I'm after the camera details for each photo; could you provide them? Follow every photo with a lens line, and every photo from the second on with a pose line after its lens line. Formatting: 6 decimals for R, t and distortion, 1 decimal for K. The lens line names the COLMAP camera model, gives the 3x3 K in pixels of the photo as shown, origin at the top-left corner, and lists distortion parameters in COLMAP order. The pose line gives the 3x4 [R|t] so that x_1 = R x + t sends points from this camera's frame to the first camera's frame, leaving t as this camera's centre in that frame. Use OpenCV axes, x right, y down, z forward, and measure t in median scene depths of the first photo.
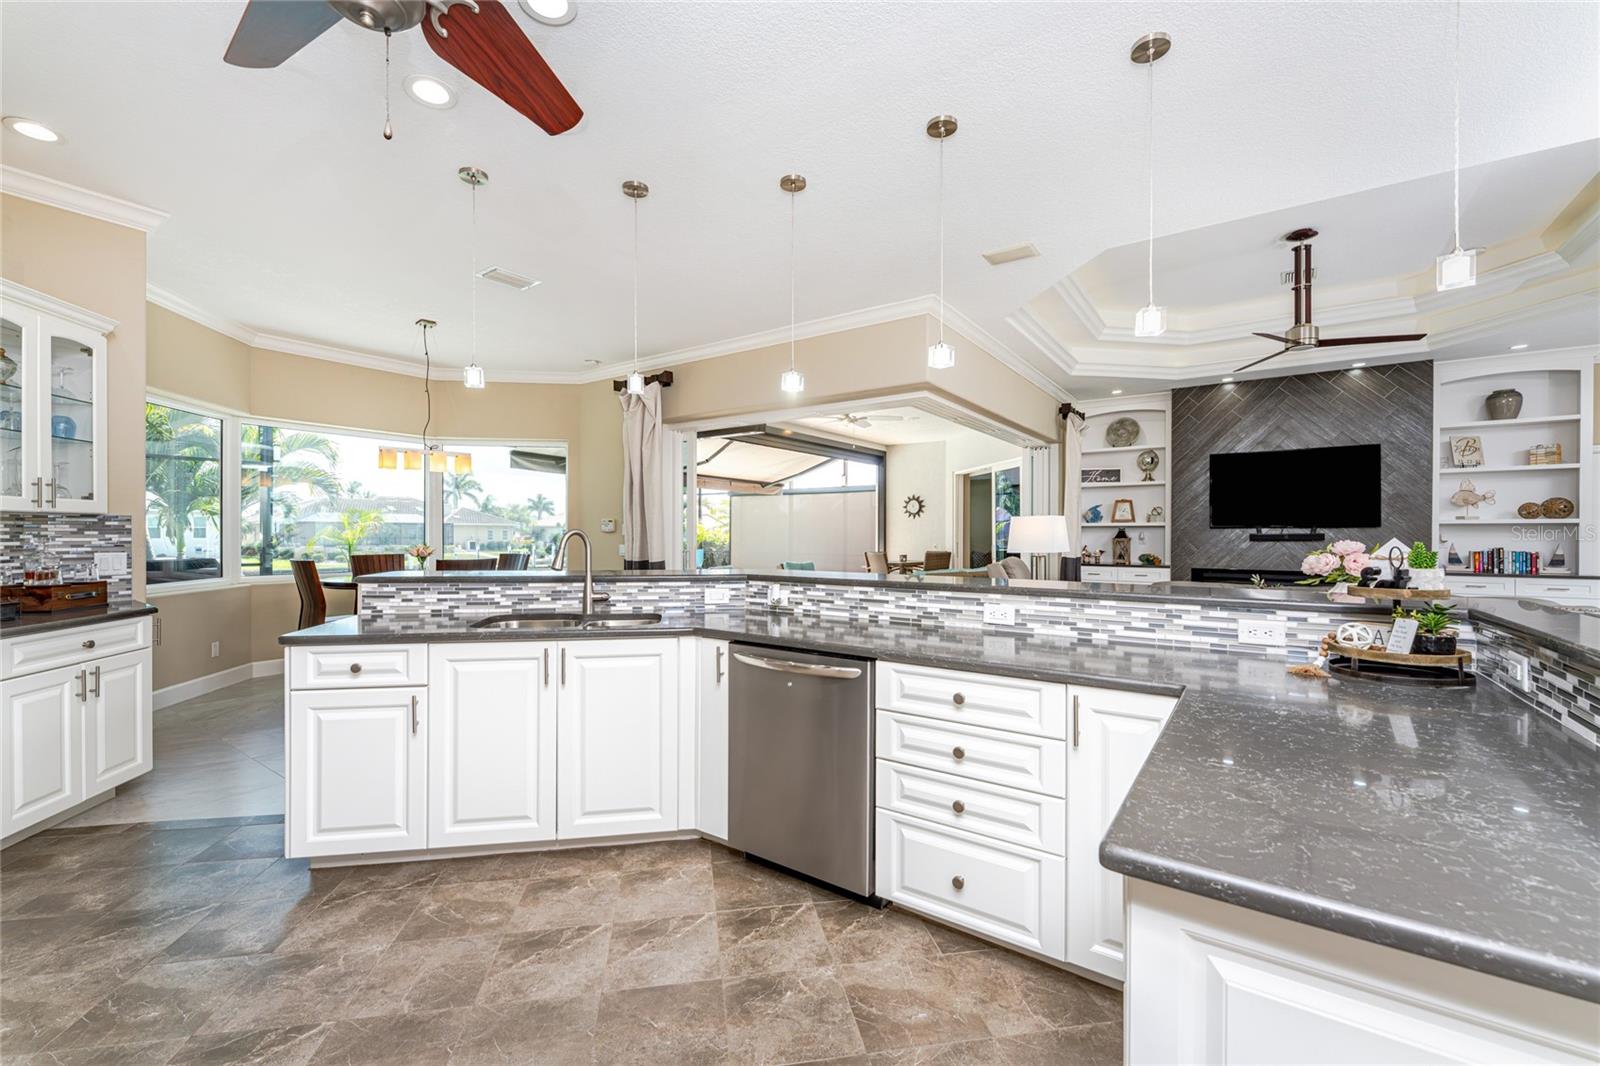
lens RADIAL K [[657.8, 0, 813.6], [0, 657.8, 534.4], [0, 0, 1]] dist [-0.000558, -0.000864]
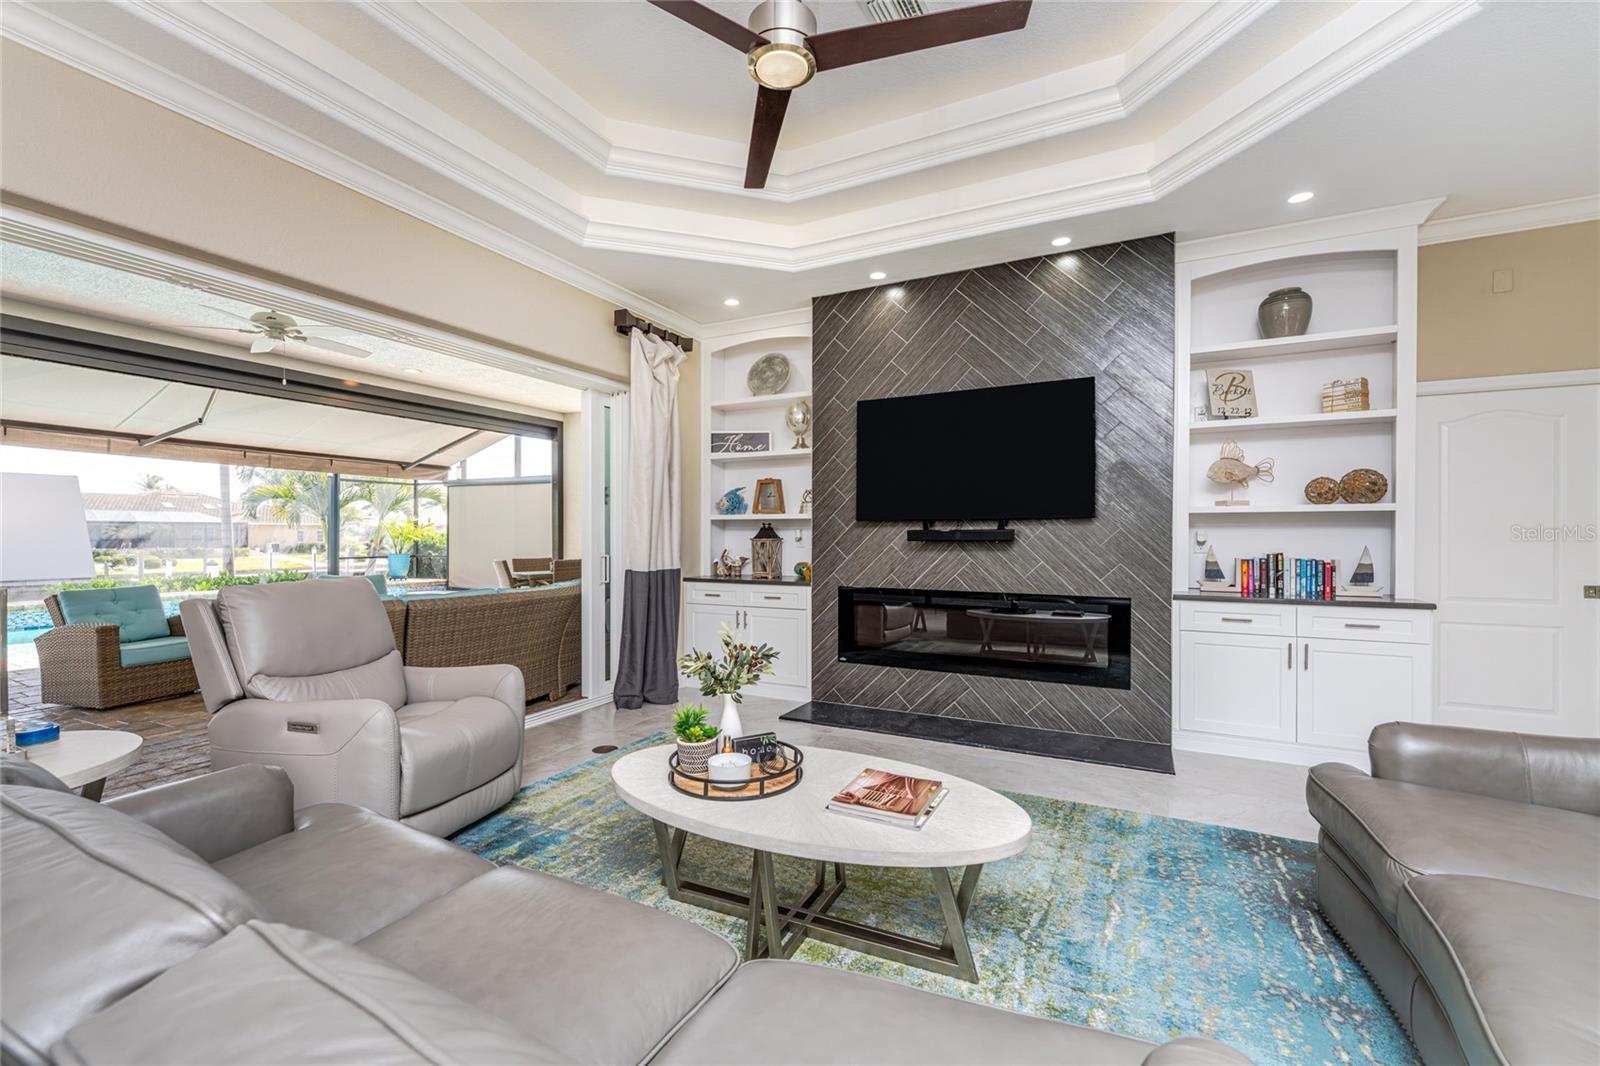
lens RADIAL K [[657.8, 0, 795.1], [0, 657.8, 535.3], [0, 0, 1]] dist [-0.000558, -0.000864]
pose [[0.992885, -0.004354, 0.118995, 0.520816], [0.004080, 0.999988, 0.002552, 0.000680], [-0.119005, -0.002048, 0.992892, 0.444457]]
